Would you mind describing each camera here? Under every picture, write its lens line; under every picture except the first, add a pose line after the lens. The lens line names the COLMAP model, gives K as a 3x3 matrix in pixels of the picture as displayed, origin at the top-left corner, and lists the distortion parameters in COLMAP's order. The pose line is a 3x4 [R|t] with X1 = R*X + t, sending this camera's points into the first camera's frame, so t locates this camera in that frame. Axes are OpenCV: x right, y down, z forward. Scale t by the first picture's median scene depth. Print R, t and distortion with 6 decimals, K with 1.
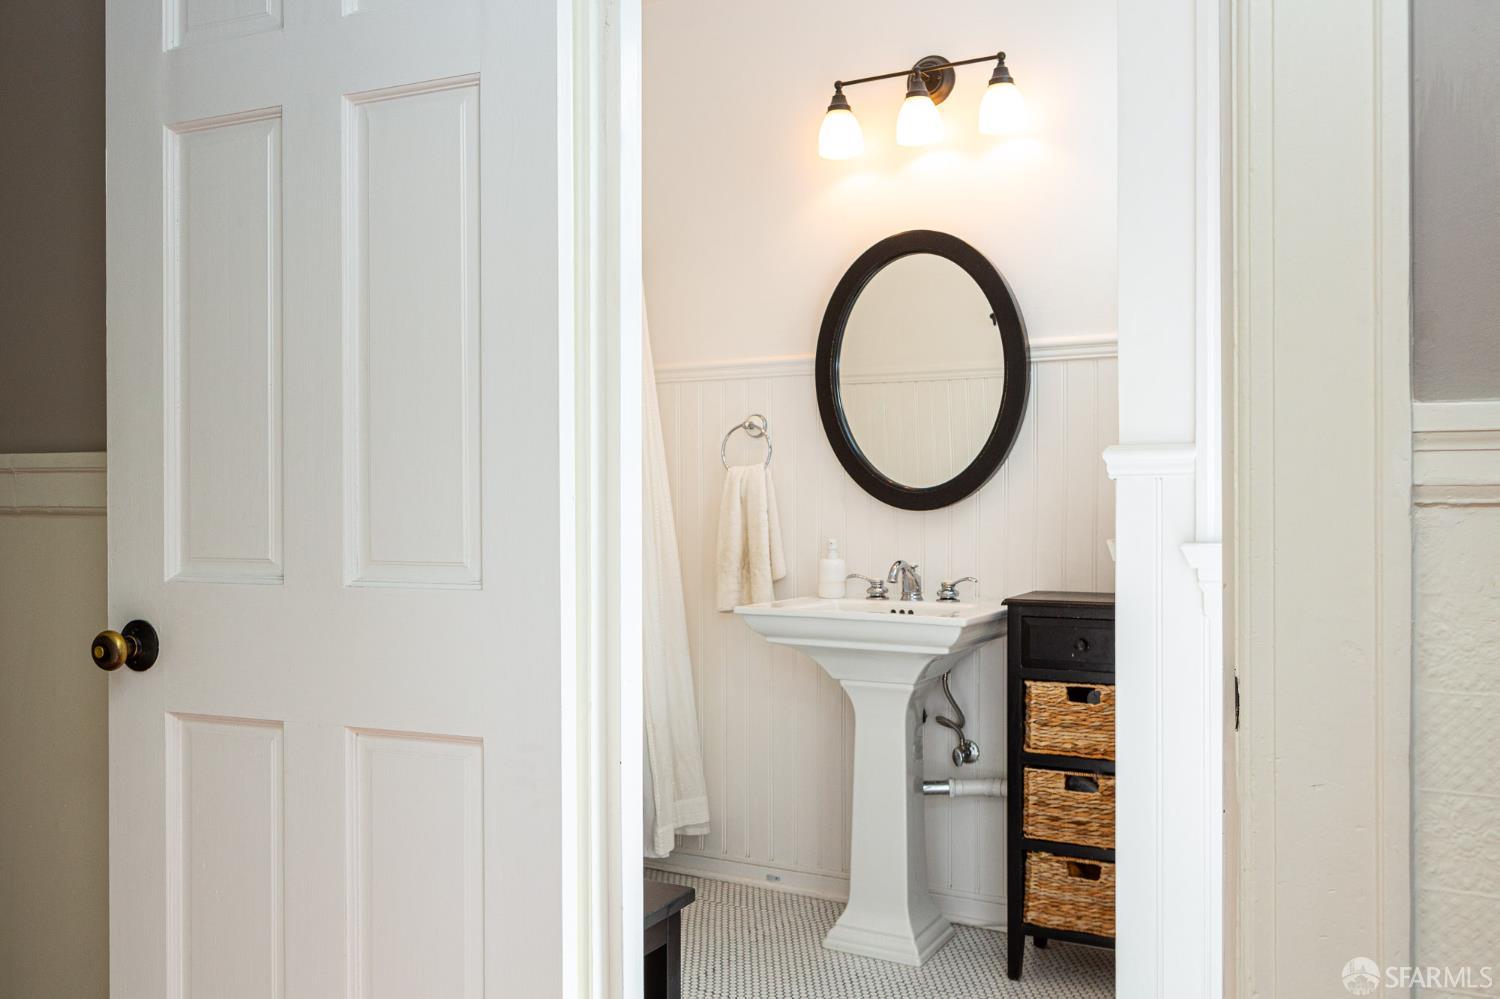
lens RADIAL K [[1301.0, 0, 750.0], [0, 1301.0, 499.5], [0, 0, 1]] dist [0.424840, -0.000162]
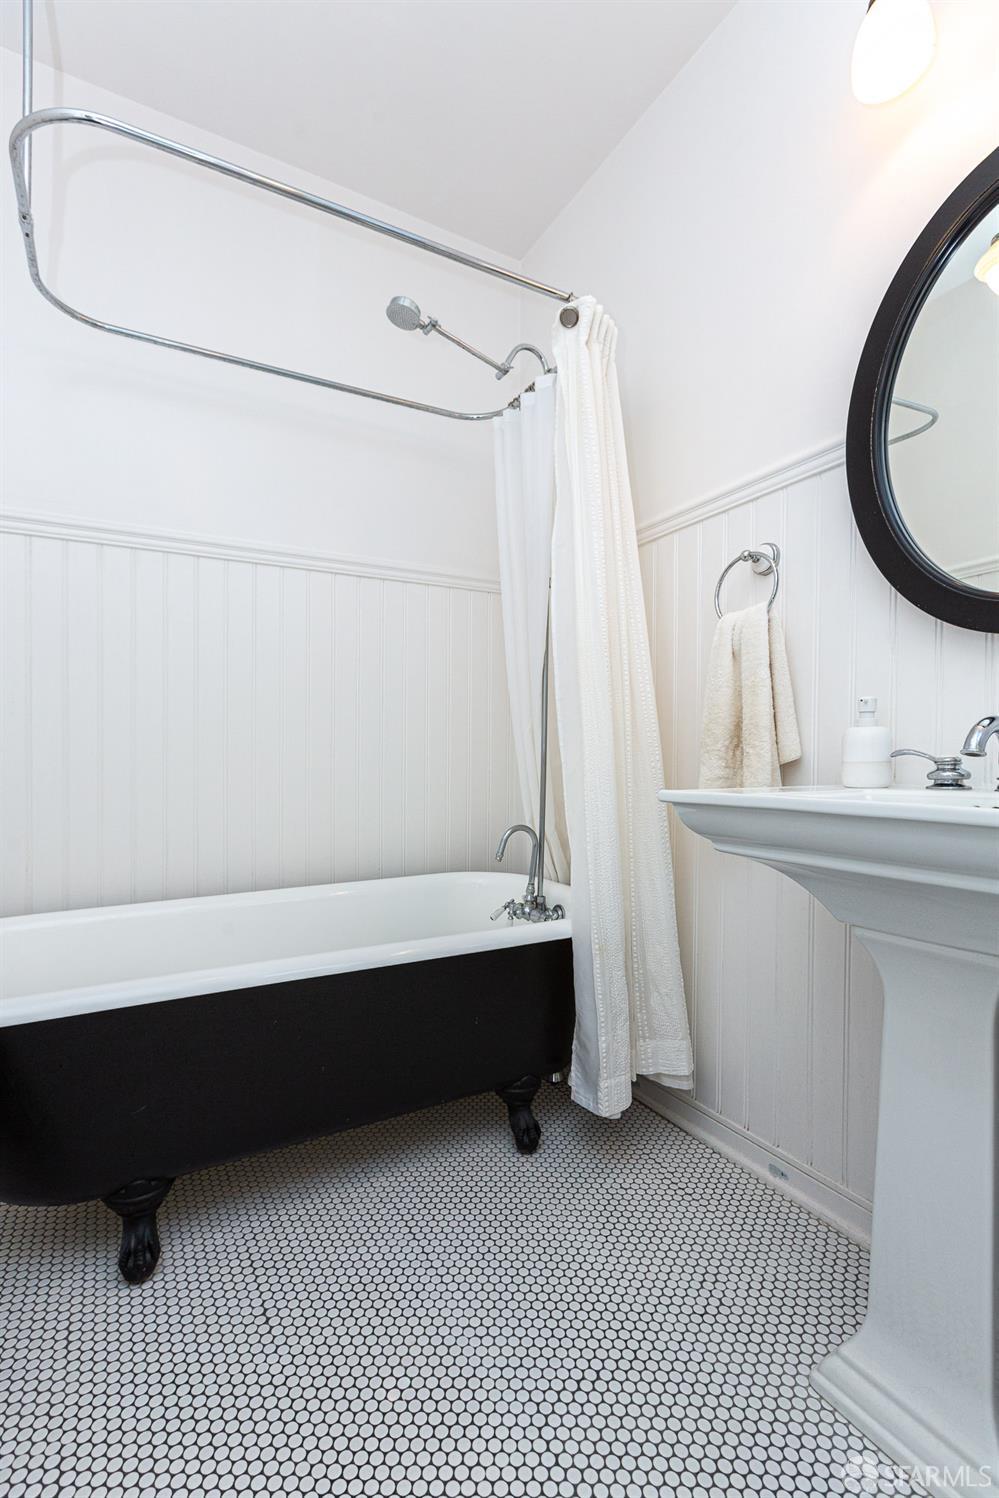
lens RADIAL K [[694.0, 0, 499.5], [0, 694.0, 749.0], [0, 0, 1]] dist [0.000131, 0.000059]
pose [[0.857578, -0.002997, -0.514345, 0.081222], [-0.003316, 0.999930, -0.011354, 0.059137], [0.514344, 0.011442, 0.857508, 0.600428]]
